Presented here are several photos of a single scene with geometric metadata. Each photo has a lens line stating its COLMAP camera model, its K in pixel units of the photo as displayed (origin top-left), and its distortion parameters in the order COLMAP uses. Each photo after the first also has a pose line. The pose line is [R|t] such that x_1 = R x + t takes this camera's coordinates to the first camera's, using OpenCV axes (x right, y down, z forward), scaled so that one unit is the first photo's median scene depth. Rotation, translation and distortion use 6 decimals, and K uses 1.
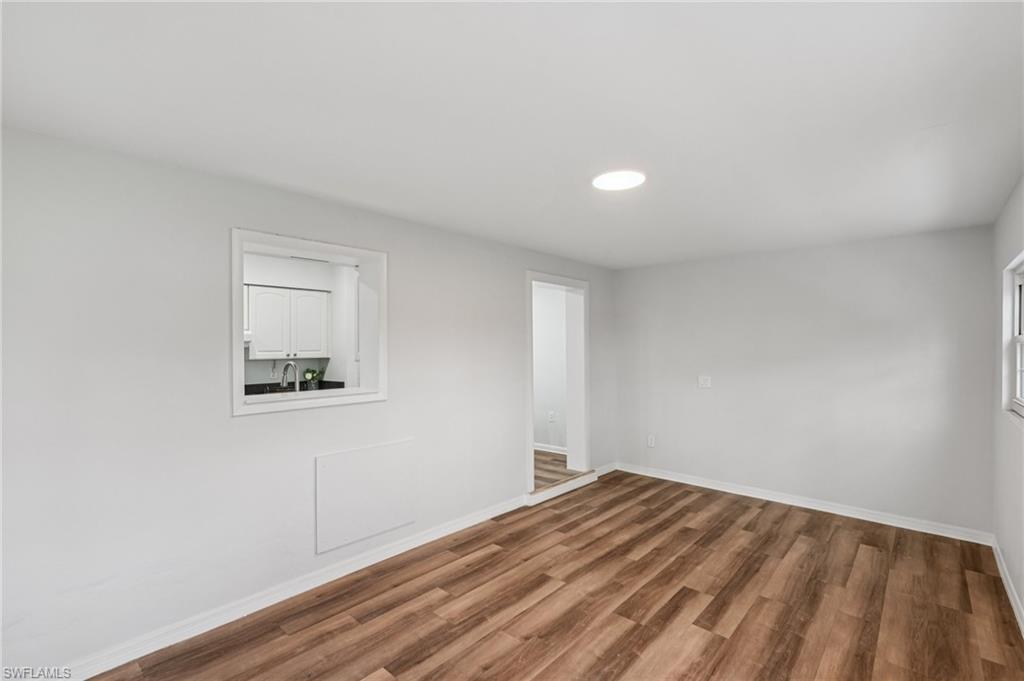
lens RADIAL K [[449.6, 0, 511.3], [0, 449.6, 344.3], [0, 0, 1]] dist [-0.013977, 0.006163]
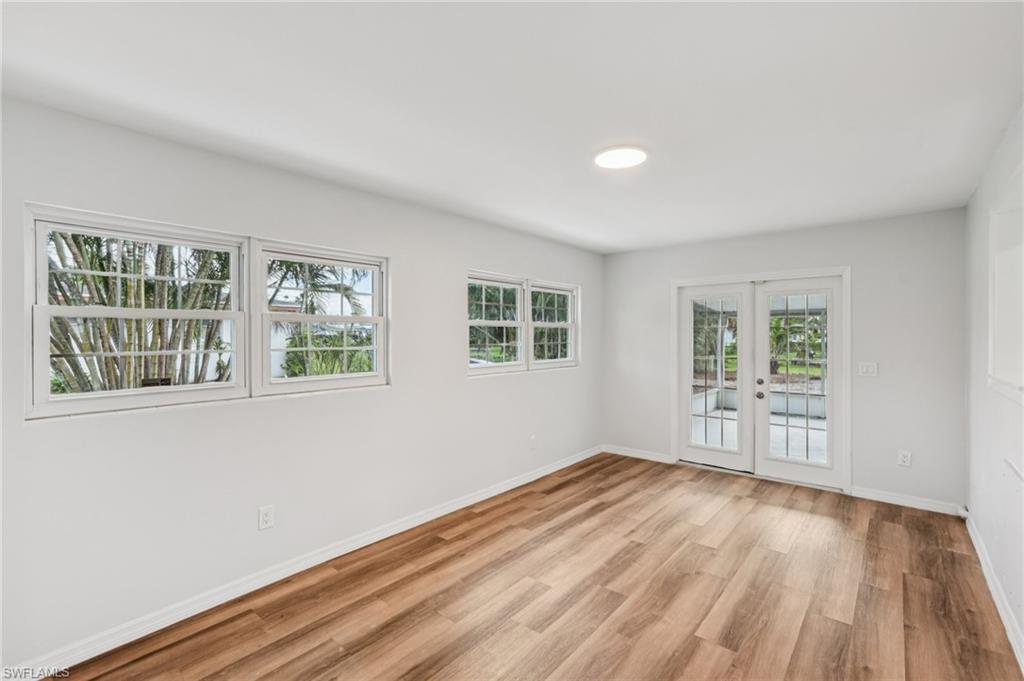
lens RADIAL K [[449.6, 0, 512.4], [0, 449.6, 338.8], [0, 0, 1]] dist [-0.013977, 0.006163]
pose [[-0.999364, 0.008279, -0.034689, 0.506648], [0.008237, 0.999965, 0.001346, 0.035996], [0.034698, 0.001059, -0.999397, 1.958932]]
